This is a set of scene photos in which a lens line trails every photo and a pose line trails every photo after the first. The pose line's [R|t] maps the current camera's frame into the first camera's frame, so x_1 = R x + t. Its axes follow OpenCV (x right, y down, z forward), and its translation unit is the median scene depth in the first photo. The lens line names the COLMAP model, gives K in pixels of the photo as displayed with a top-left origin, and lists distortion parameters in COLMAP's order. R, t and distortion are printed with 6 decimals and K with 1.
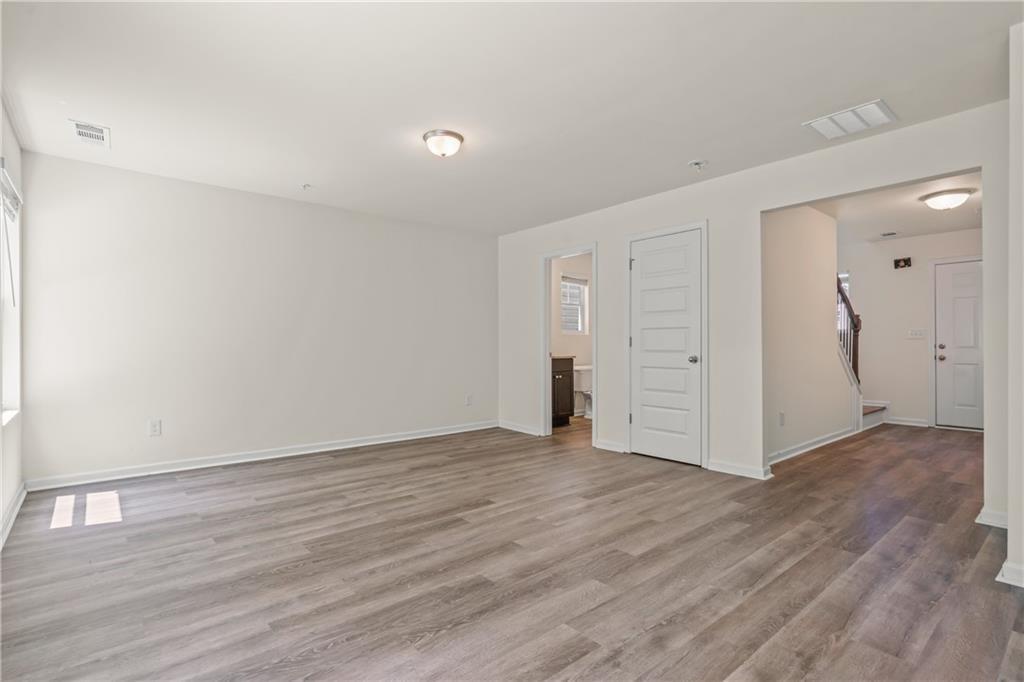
lens RADIAL K [[491.6, 0, 495.7], [0, 491.6, 345.5], [0, 0, 1]] dist [0.001218, 0.000582]
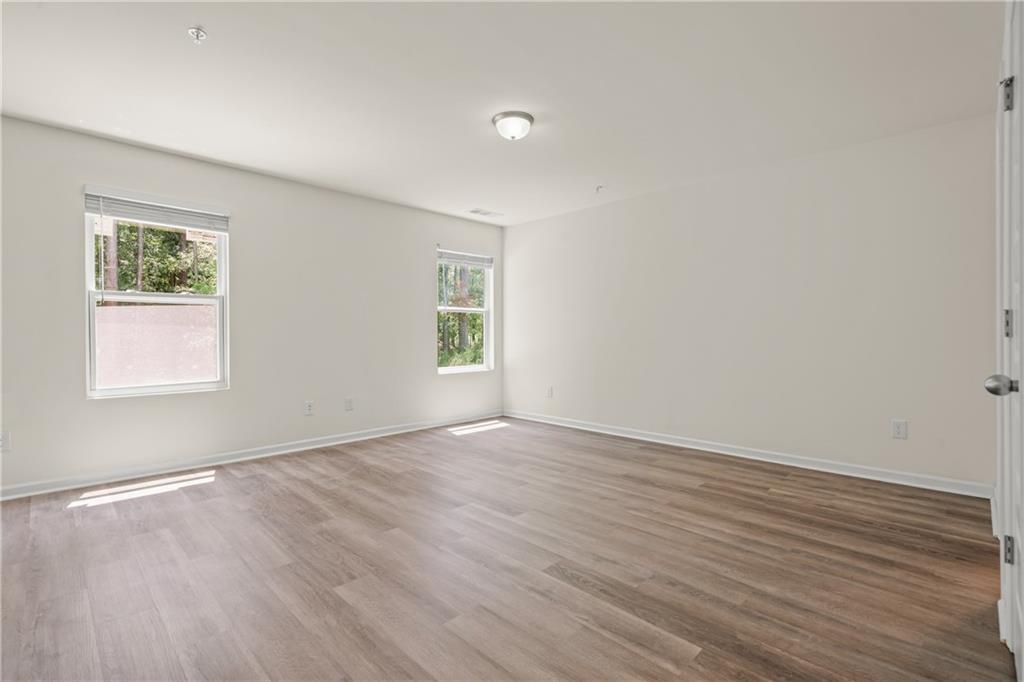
lens RADIAL K [[468.9, 0, 505.5], [0, 468.9, 332.6], [0, 0, 1]] dist [0.001148, 0.000012]
pose [[0.095312, -0.004108, -0.995439, 0.946429], [0.001011, 0.999991, -0.004030, 0.000224], [0.995447, -0.000622, 0.095315, 1.046124]]
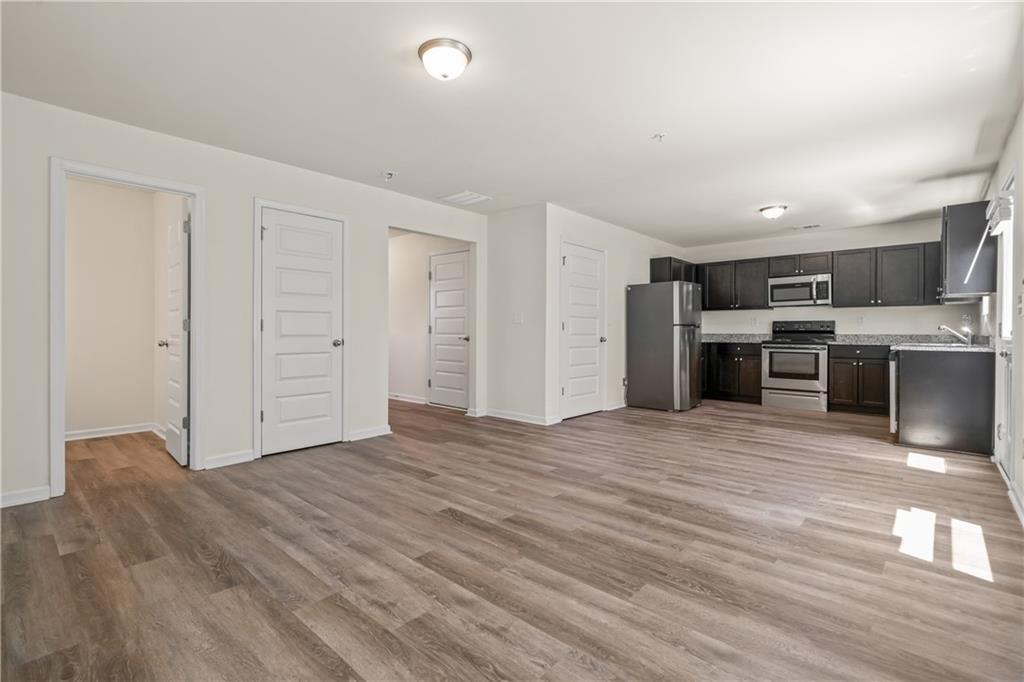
lens RADIAL K [[468.9, 0, 505.5], [0, 468.9, 332.6], [0, 0, 1]] dist [0.001148, 0.000012]
pose [[-0.143418, -0.001545, 0.989661, -0.972257], [-0.000942, 0.999999, 0.001425, 0.006384], [-0.989662, -0.000728, -0.143419, 1.179231]]
